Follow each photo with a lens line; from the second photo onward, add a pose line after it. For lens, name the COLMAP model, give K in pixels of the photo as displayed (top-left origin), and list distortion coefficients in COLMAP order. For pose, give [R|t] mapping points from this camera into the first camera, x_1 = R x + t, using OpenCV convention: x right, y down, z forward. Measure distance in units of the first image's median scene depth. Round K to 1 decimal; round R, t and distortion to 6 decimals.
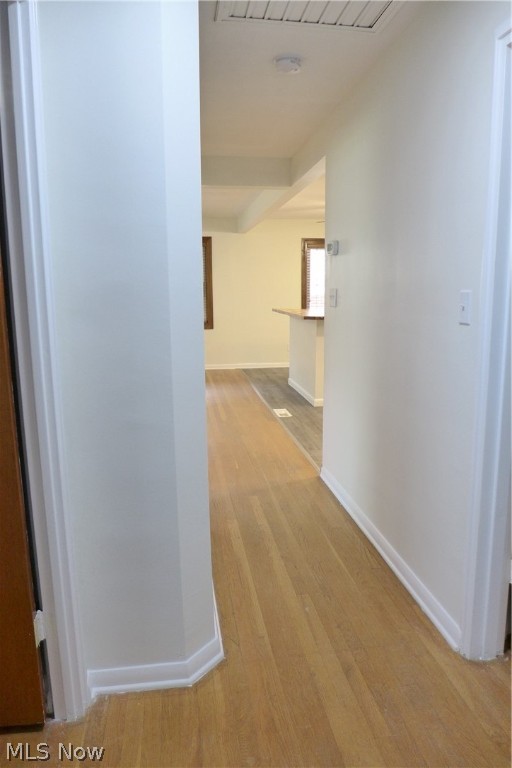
lens RADIAL K [[540.3, 0, 256.3], [0, 540.3, 384.2], [0, 0, 1]] dist [-0.052353, 0.026733]
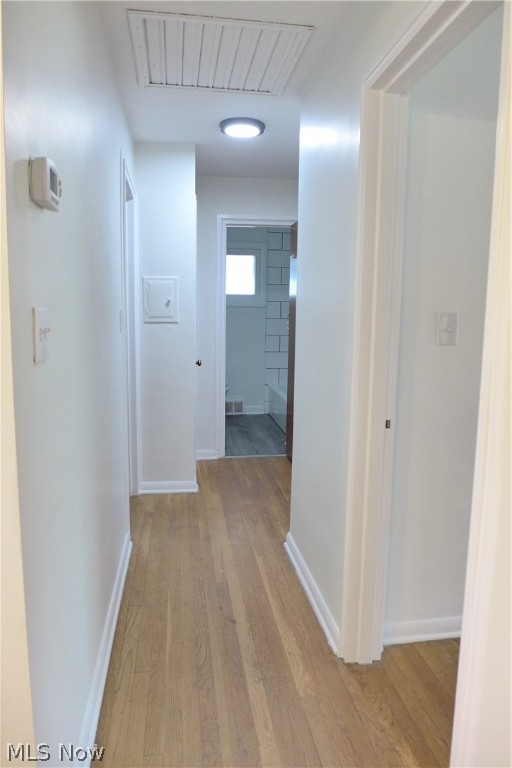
lens RADIAL K [[540.3, 0, 256.5], [0, 540.3, 383.8], [0, 0, 1]] dist [-0.052353, 0.026733]
pose [[-0.999976, -0.006778, 0.001196, 0.014695], [-0.006089, 0.952206, 0.305395, -0.302088], [-0.003209, 0.305381, -0.952225, 1.721738]]
